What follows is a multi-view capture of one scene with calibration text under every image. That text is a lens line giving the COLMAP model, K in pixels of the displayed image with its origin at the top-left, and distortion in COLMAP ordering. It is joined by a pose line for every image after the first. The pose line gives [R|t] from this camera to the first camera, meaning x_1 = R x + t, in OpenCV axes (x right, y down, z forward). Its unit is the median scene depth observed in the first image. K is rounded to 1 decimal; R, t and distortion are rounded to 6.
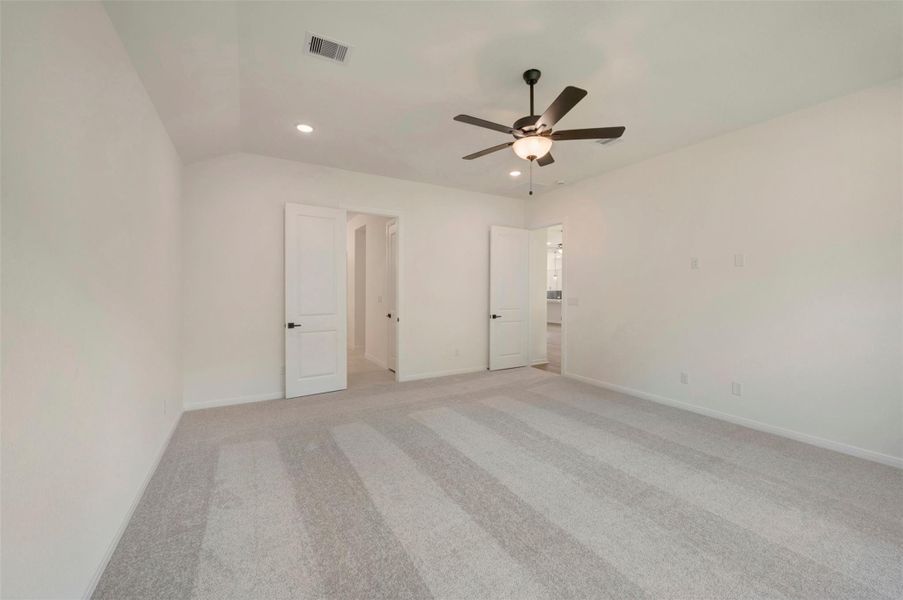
lens RADIAL K [[364.1, 0, 452.4], [0, 364.1, 288.8], [0, 0, 1]] dist [-0.001650, -0.000245]
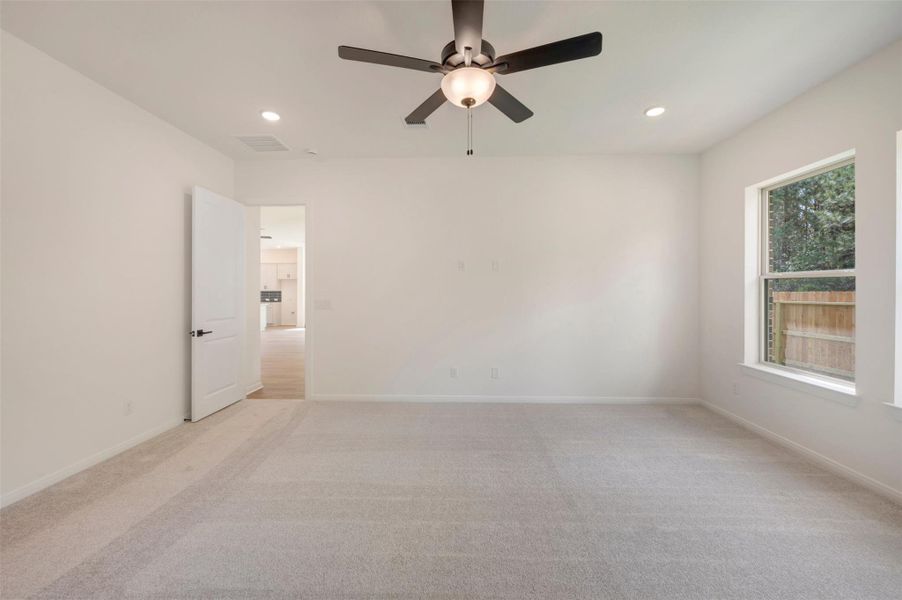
lens RADIAL K [[363.7, 0, 451.9], [0, 363.7, 288.8], [0, 0, 1]] dist [-0.001650, -0.000245]
pose [[0.525258, 0.003486, 0.850936, -0.188024], [-0.001541, 0.999994, -0.003145, 0.001955], [-0.850942, 0.000341, 0.525260, 0.305590]]
